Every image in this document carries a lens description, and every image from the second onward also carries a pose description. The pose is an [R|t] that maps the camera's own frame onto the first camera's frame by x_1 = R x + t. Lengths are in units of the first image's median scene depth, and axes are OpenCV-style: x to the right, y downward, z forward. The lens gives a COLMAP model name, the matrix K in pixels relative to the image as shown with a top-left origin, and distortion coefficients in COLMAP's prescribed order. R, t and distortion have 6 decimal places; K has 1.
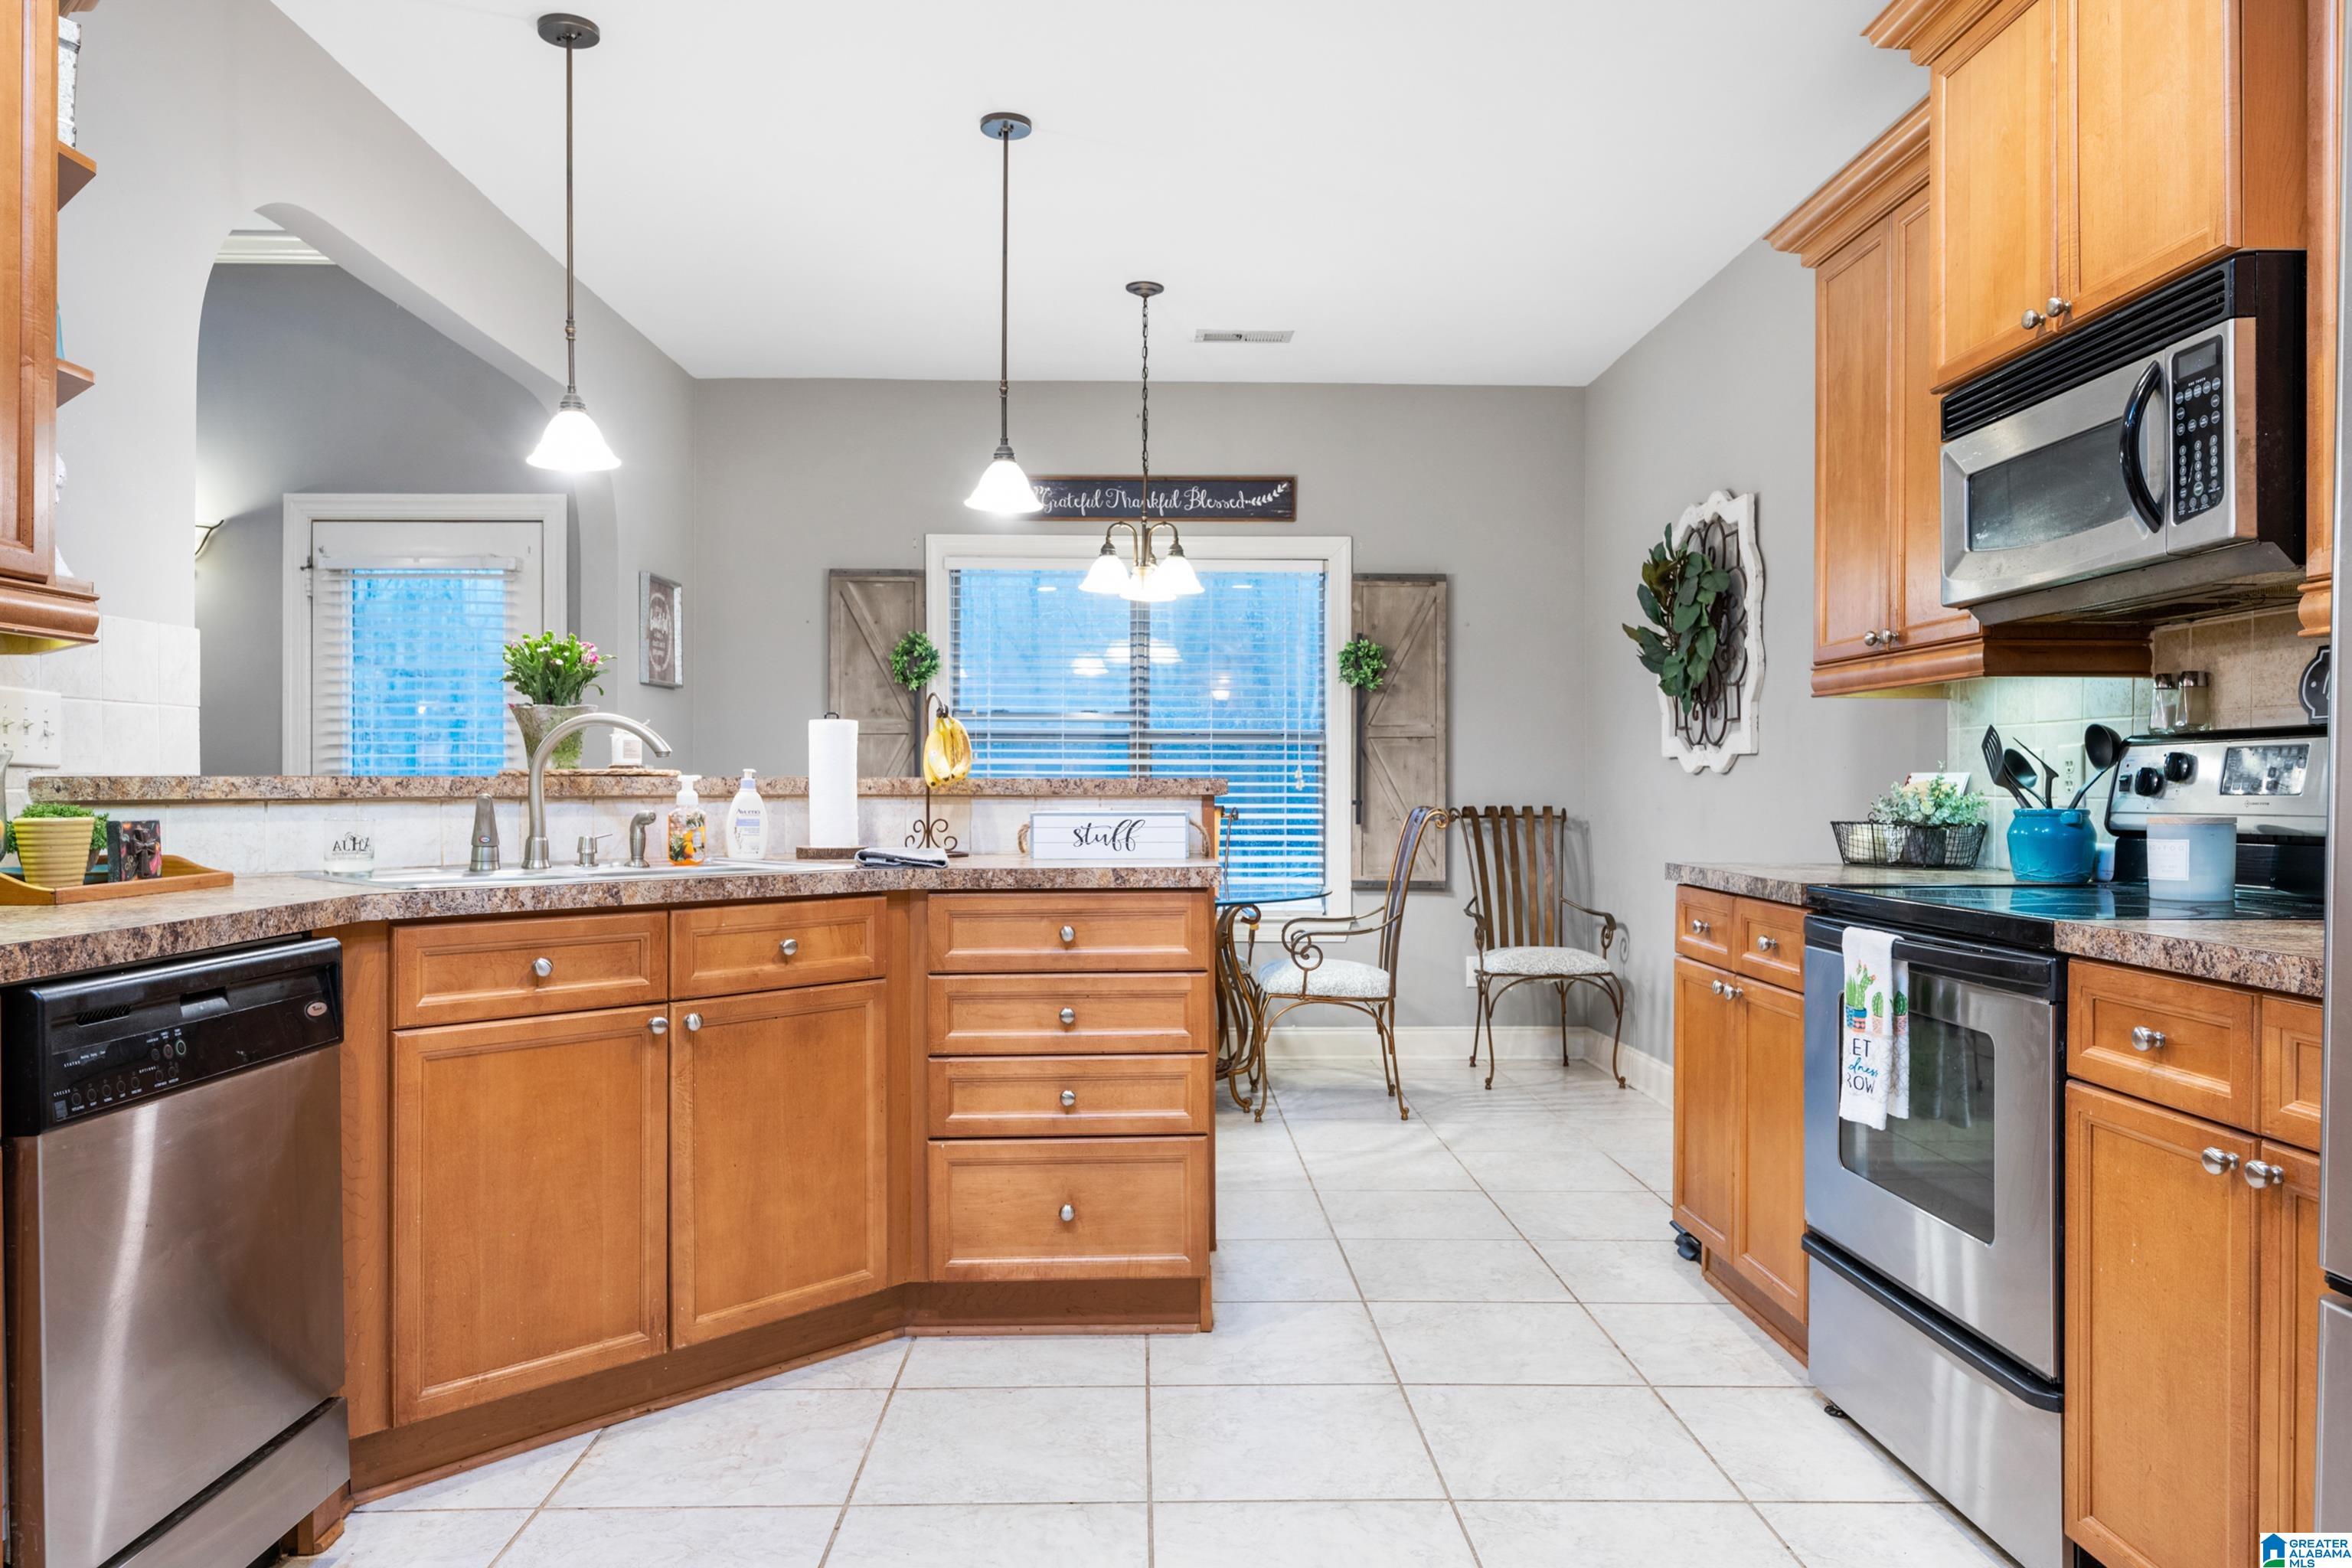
lens RADIAL K [[1594.9, 0, 1180.8], [0, 1594.9, 792.2], [0, 0, 1]] dist [-0.001099, 0.001958]
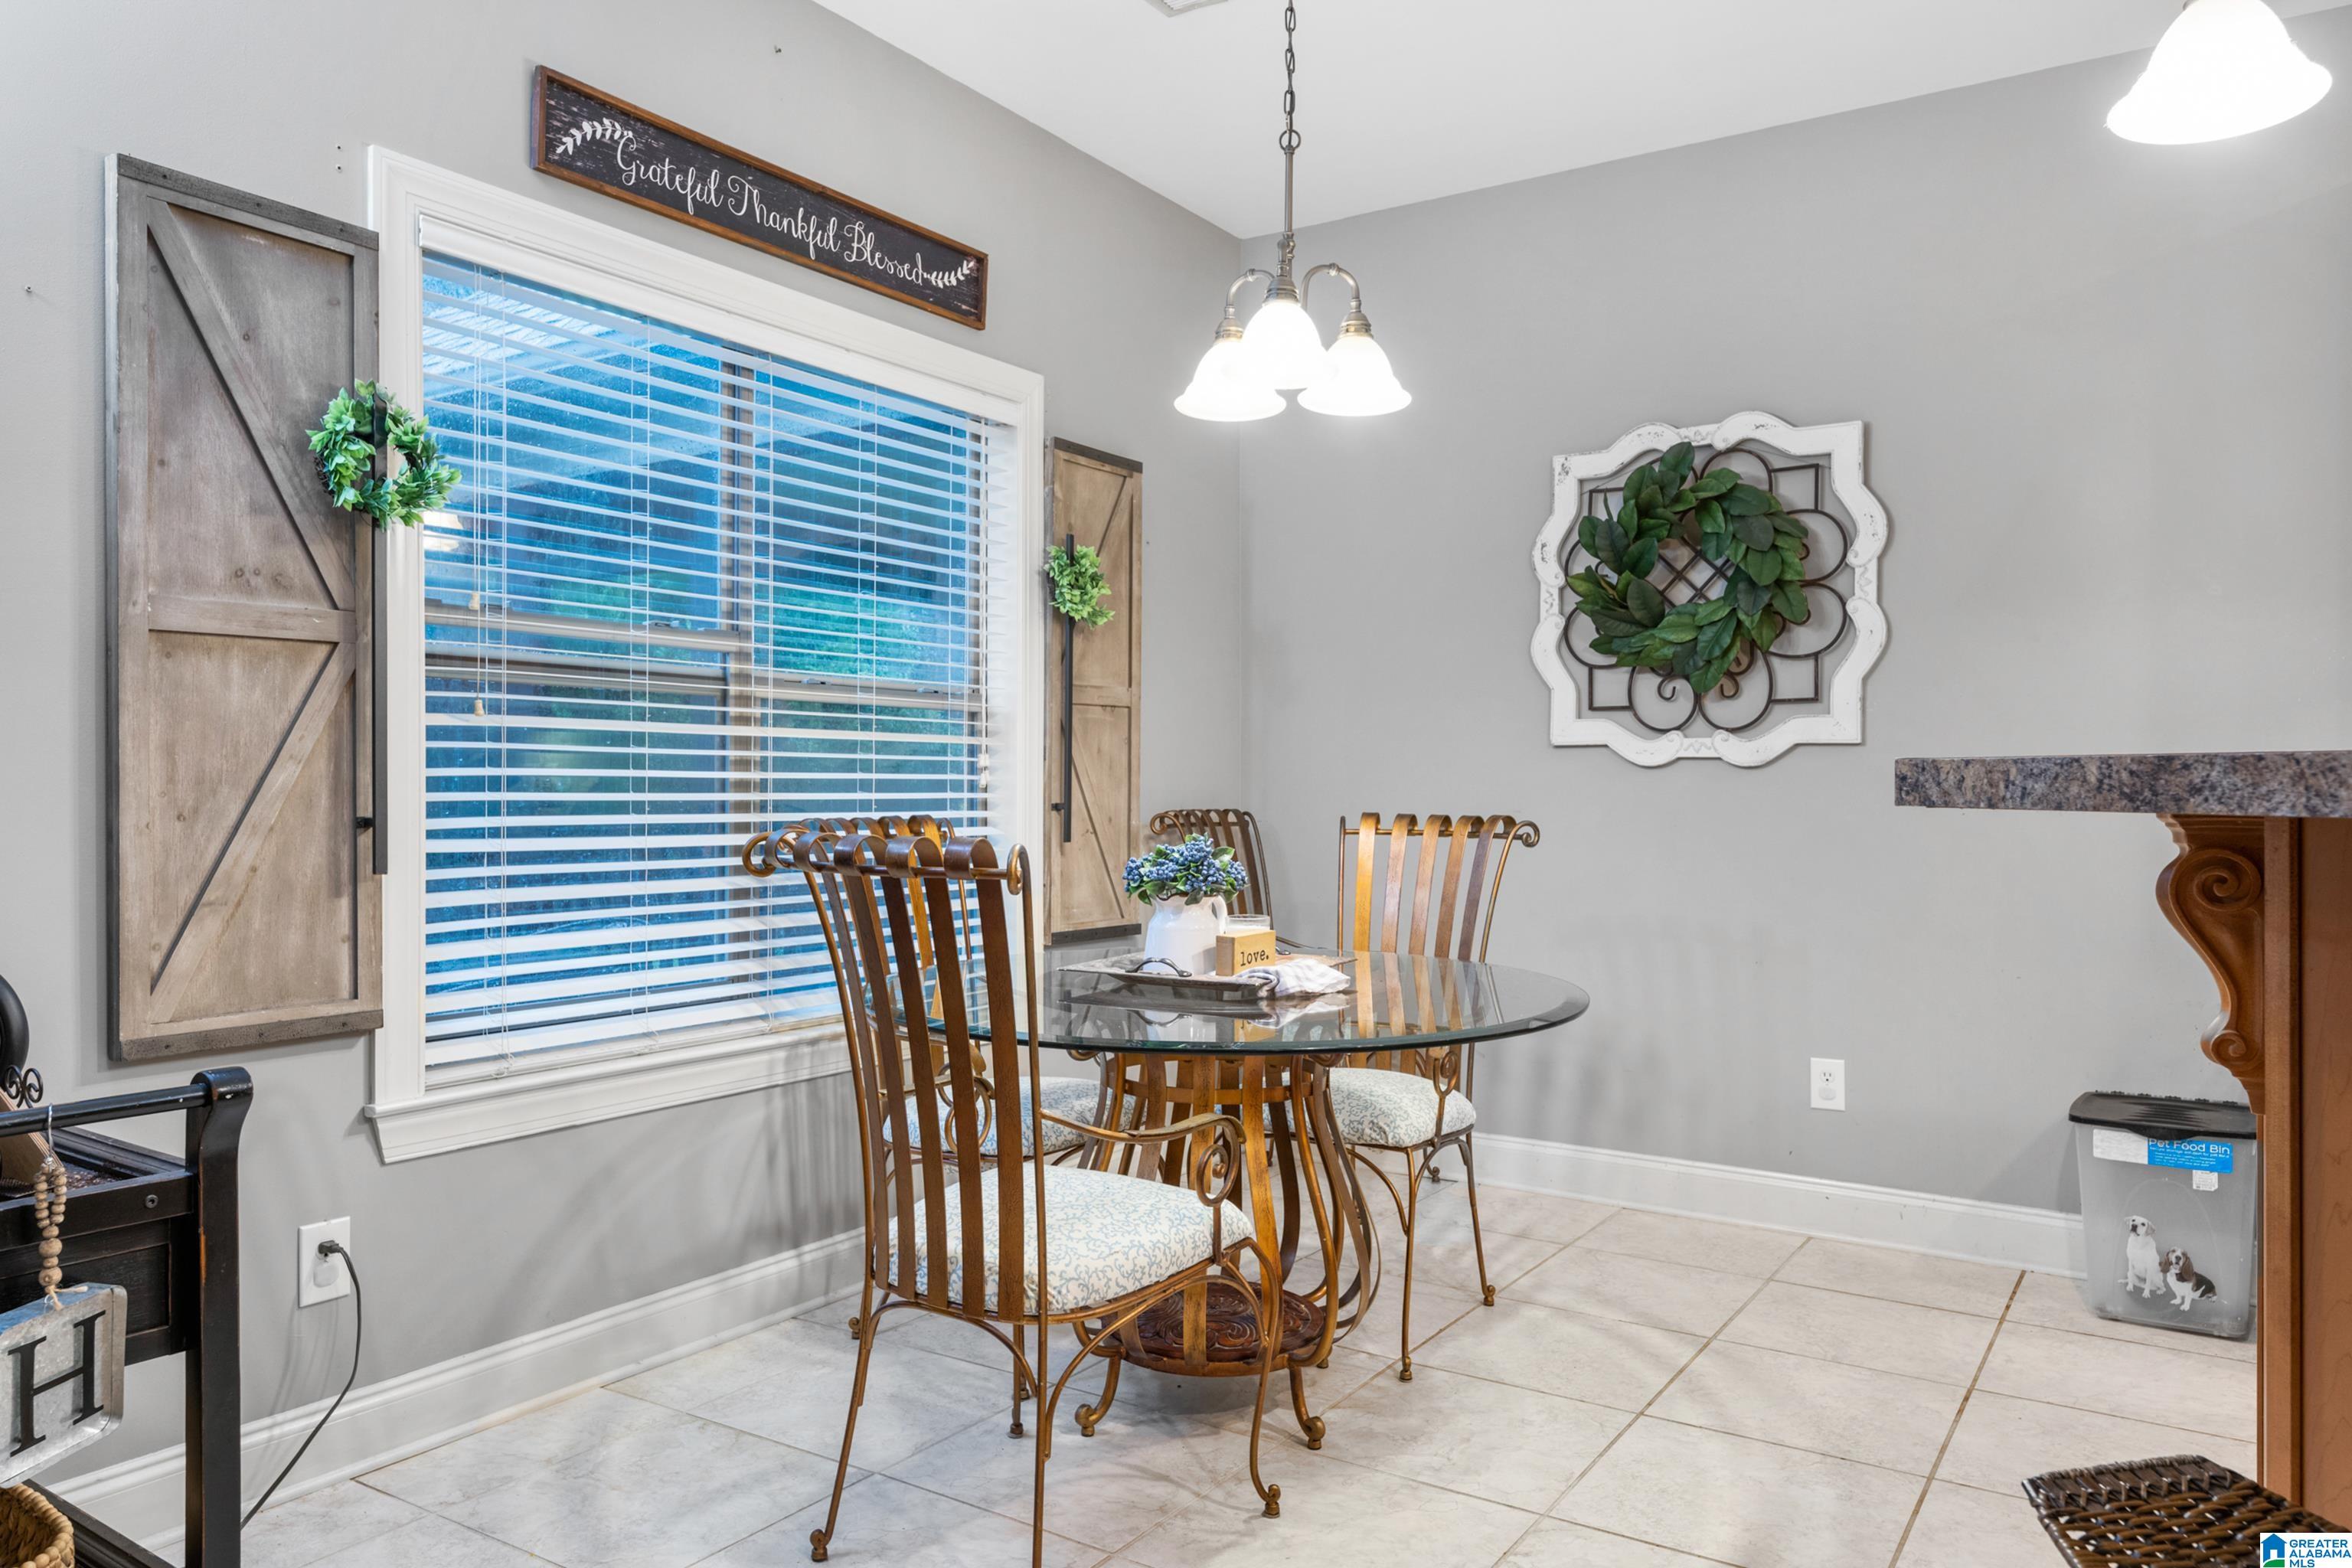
lens RADIAL K [[1594.9, 0, 1180.8], [0, 1594.9, 792.2], [0, 0, 1]] dist [-0.001099, 0.001958]
pose [[0.562841, -0.003815, 0.826556, -0.375723], [-0.002652, 0.999976, 0.006421, -0.003386], [-0.826561, -0.005806, 0.562817, 0.610118]]
